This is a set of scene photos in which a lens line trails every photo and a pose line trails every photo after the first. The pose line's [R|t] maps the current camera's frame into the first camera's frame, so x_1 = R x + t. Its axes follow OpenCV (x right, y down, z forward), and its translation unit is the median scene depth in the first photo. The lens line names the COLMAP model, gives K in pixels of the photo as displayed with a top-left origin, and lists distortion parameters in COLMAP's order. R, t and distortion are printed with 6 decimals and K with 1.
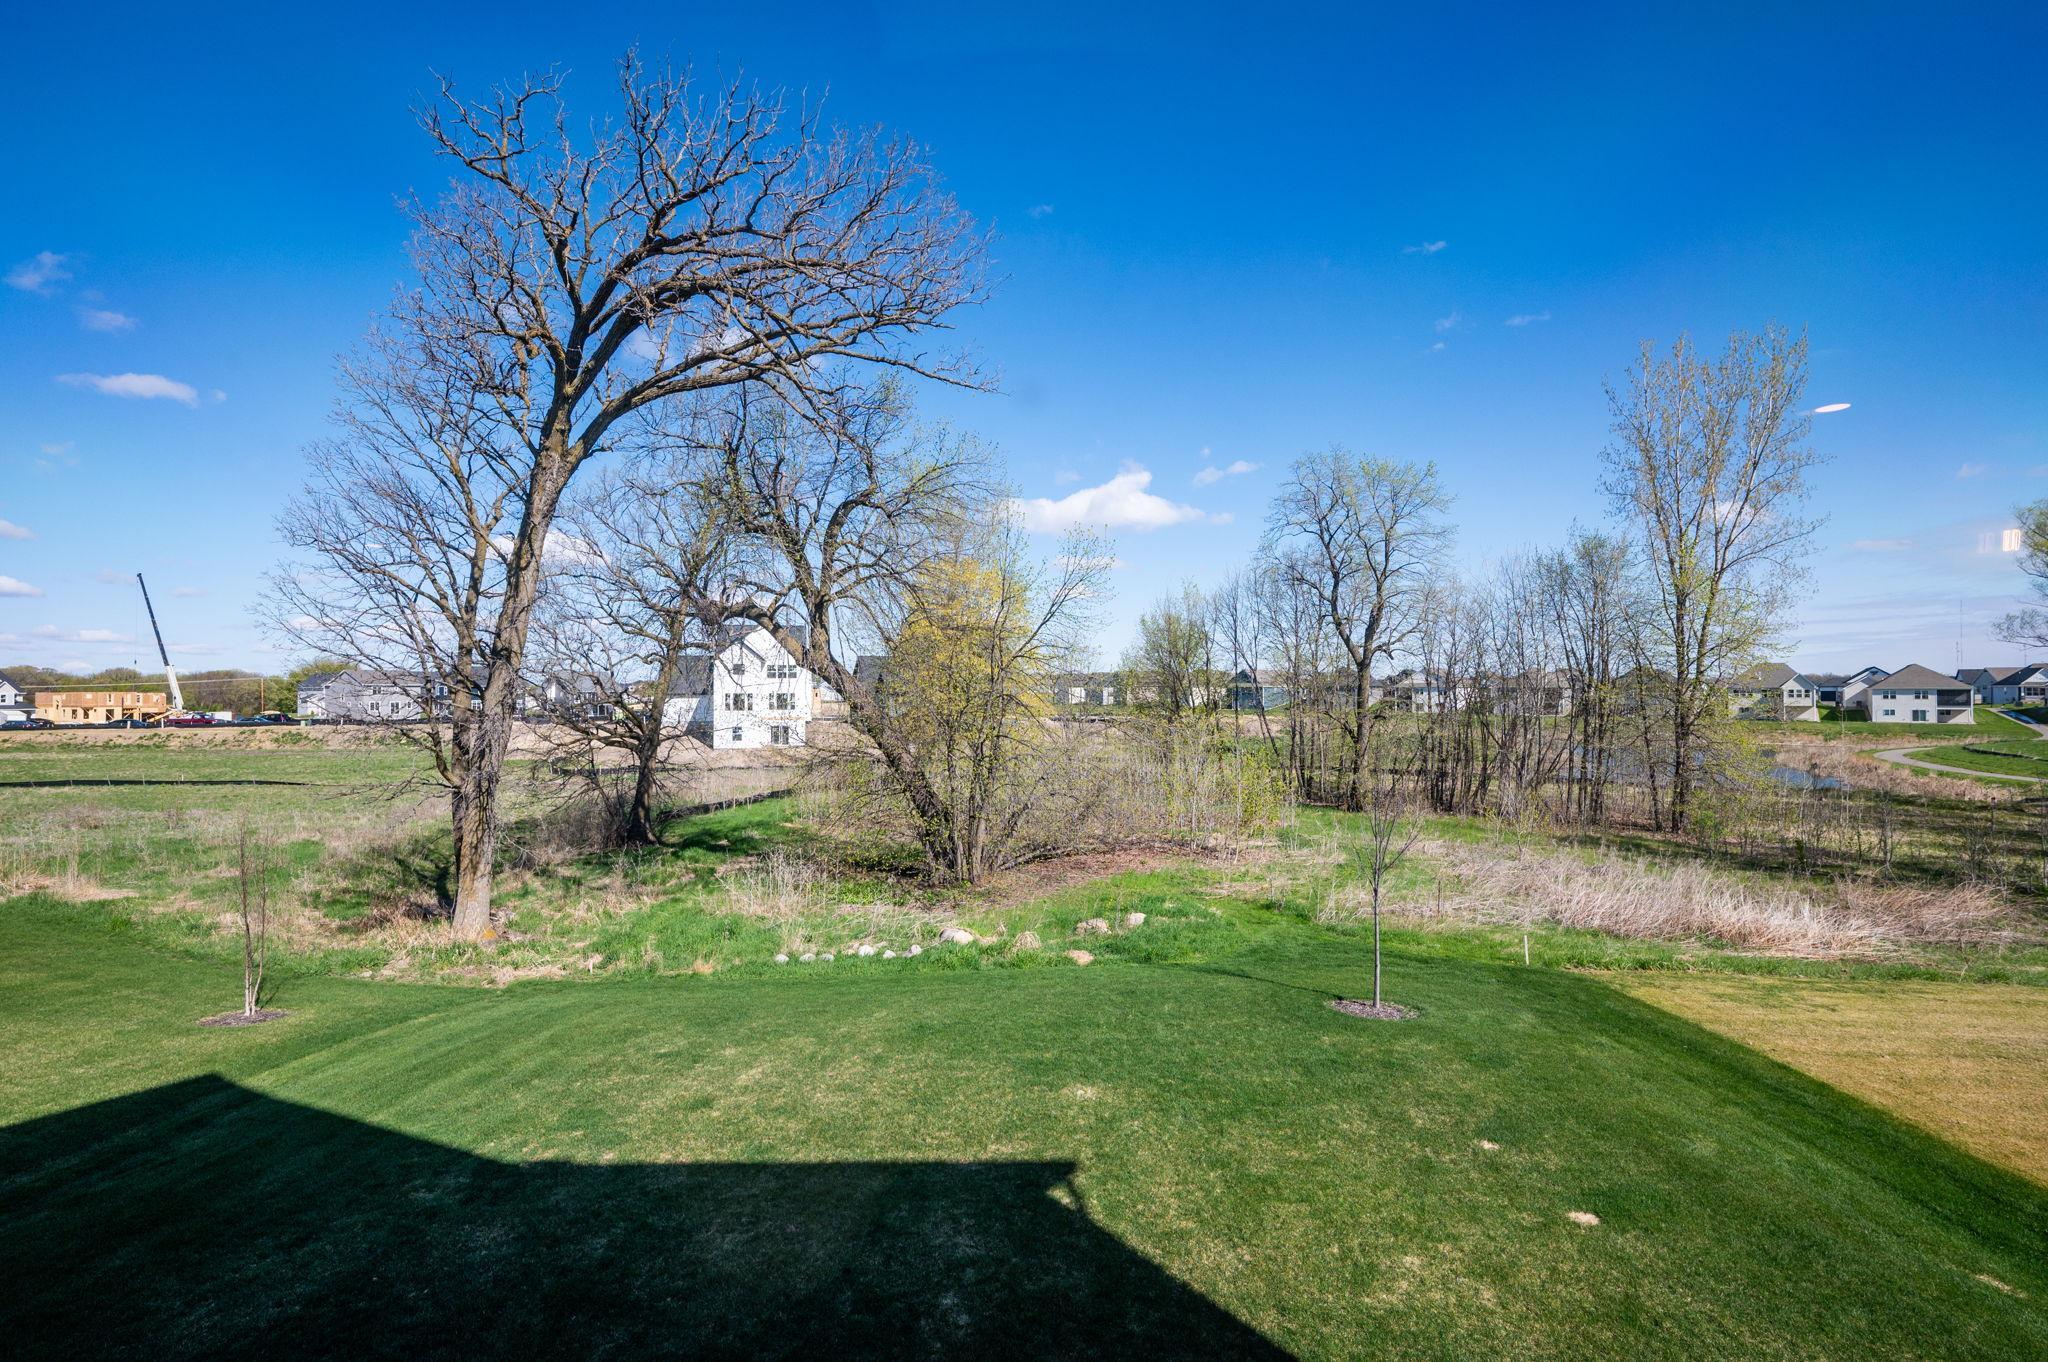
lens RADIAL K [[972.7, 0, 1012.6], [0, 972.7, 685.5], [0, 0, 1]] dist [-0.000474, -0.000395]
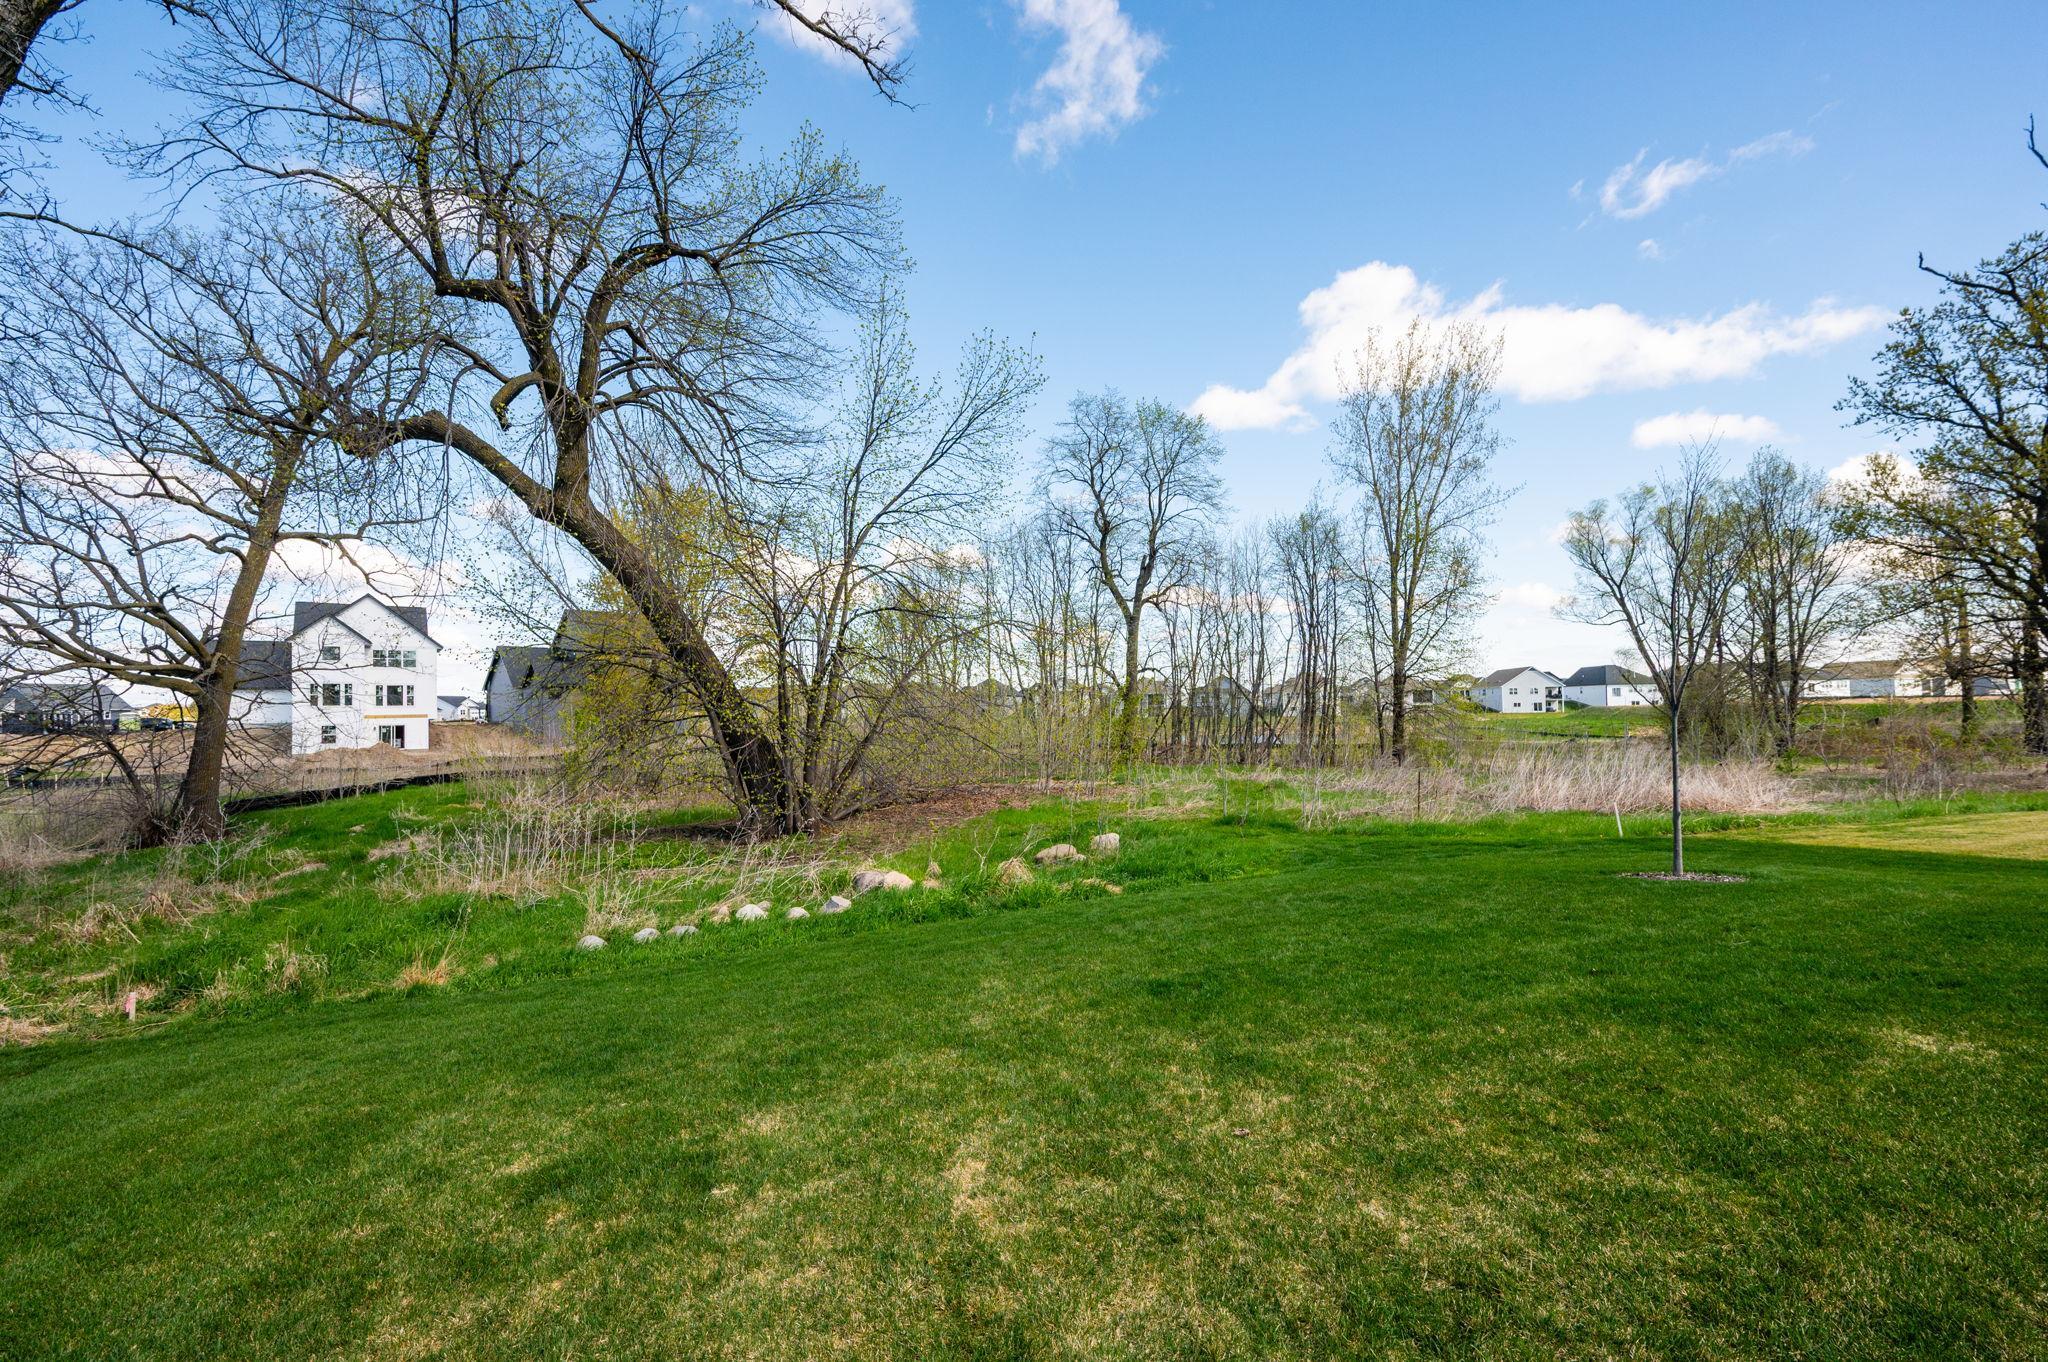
lens RADIAL K [[910.3, 0, 1048.9], [0, 910.3, 695.7], [0, 0, 1]] dist [-0.001473, -0.001014]
pose [[0.916615, -0.006863, 0.399713, -0.153565], [0.010993, 0.999907, -0.008039, 0.111461], [-0.399620, 0.011763, 0.916605, 0.321218]]
